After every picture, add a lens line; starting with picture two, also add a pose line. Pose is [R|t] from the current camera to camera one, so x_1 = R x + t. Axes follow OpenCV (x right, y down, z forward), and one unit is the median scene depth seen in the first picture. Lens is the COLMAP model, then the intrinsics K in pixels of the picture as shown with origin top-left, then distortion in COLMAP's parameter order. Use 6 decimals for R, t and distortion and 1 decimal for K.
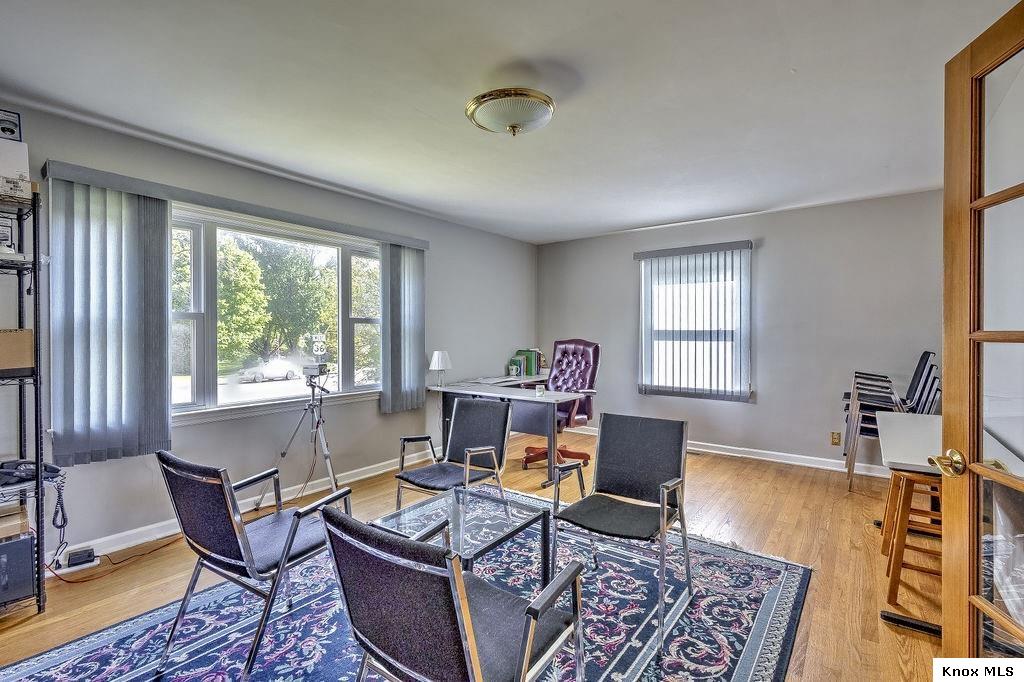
lens RADIAL K [[472.5, 0, 512.4], [0, 472.5, 338.4], [0, 0, 1]] dist [0.001344, -0.000050]
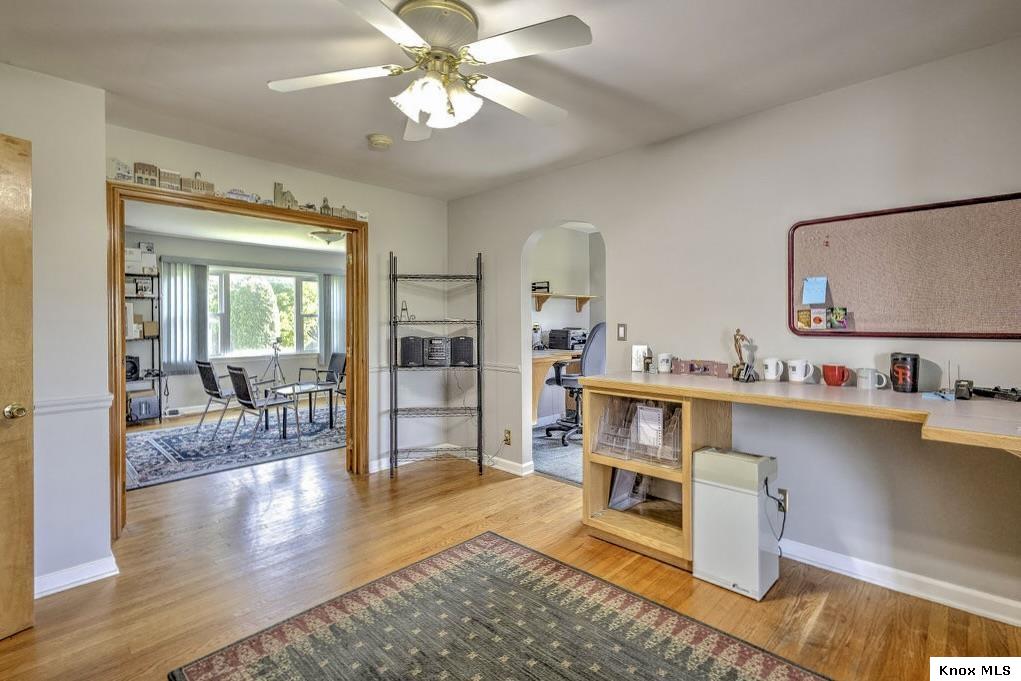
lens RADIAL K [[472.3, 0, 509.8], [0, 472.3, 326.0], [0, 0, 1]] dist [-0.000121, 0.000027]
pose [[0.992628, -0.003596, -0.121148, 1.150916], [0.003482, 0.999993, -0.001146, 0.014598], [0.121152, 0.000716, 0.992634, -1.257931]]
